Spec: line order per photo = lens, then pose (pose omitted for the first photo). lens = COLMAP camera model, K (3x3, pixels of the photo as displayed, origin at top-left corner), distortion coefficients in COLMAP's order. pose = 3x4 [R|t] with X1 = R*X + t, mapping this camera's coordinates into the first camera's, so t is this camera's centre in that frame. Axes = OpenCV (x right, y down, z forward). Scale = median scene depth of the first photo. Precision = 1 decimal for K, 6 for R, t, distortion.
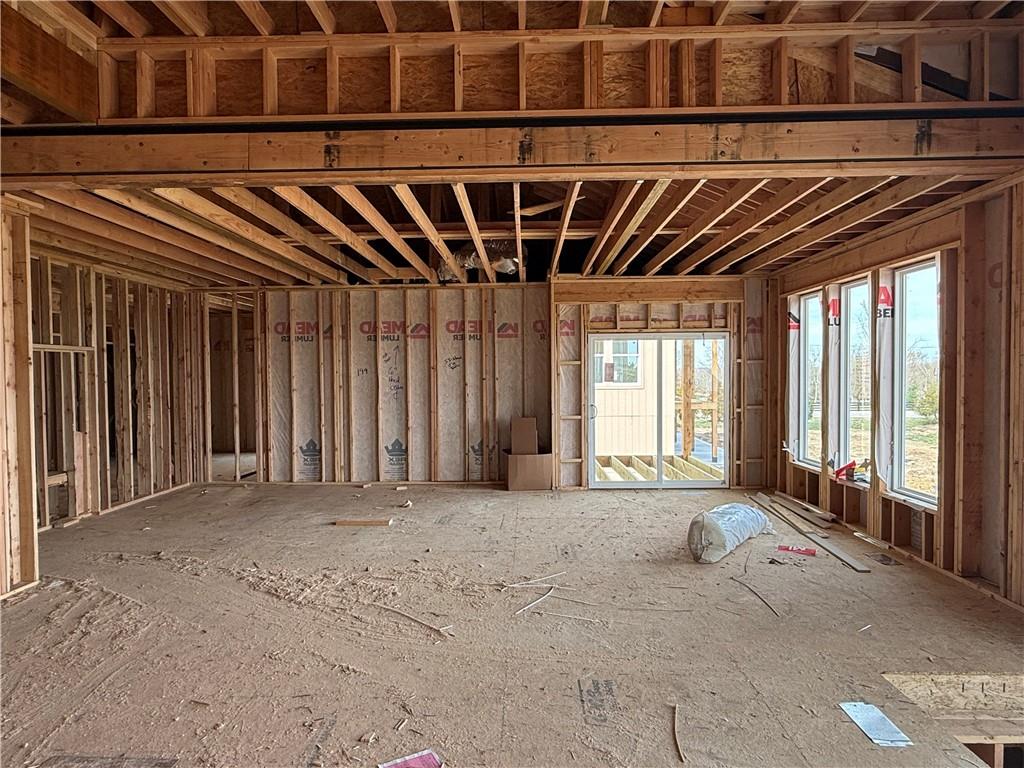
lens RADIAL K [[626.1, 0, 511.1], [0, 626.1, 389.5], [0, 0, 1]] dist [-0.006859, 0.009727]
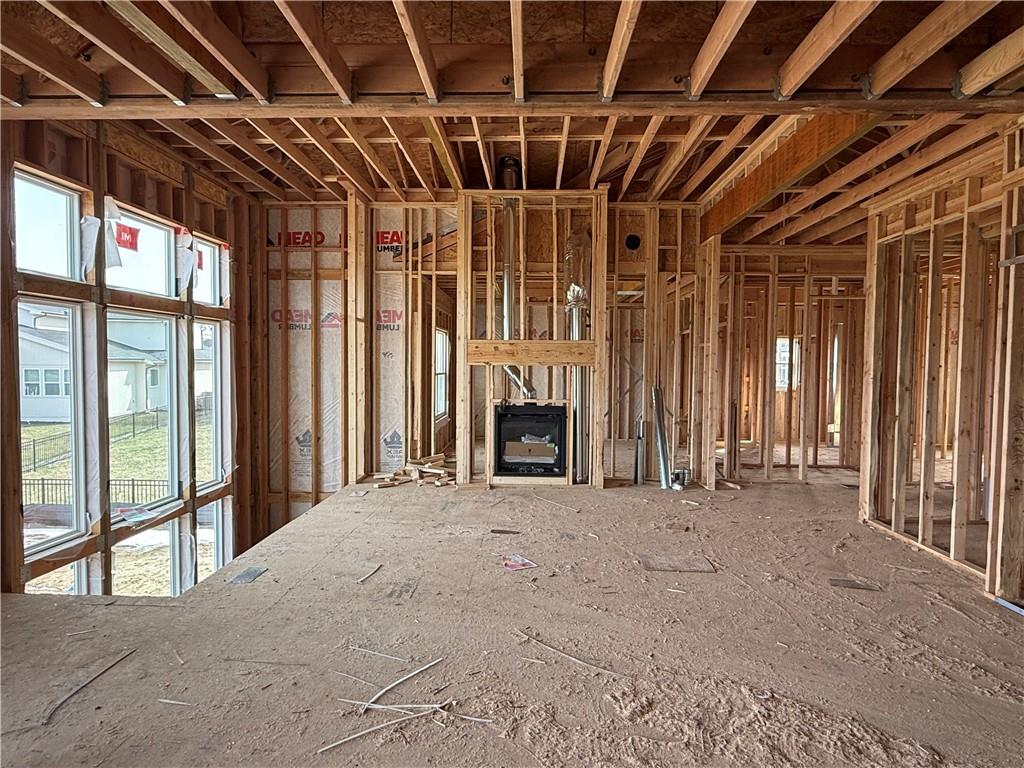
lens RADIAL K [[626.1, 0, 505.5], [0, 626.1, 390.2], [0, 0, 1]] dist [-0.006859, 0.009727]
pose [[-0.999854, -0.001782, 0.017010, -0.064734], [-0.000605, 0.997622, 0.068924, -0.036325], [-0.017093, 0.068903, -0.997477, 1.301110]]
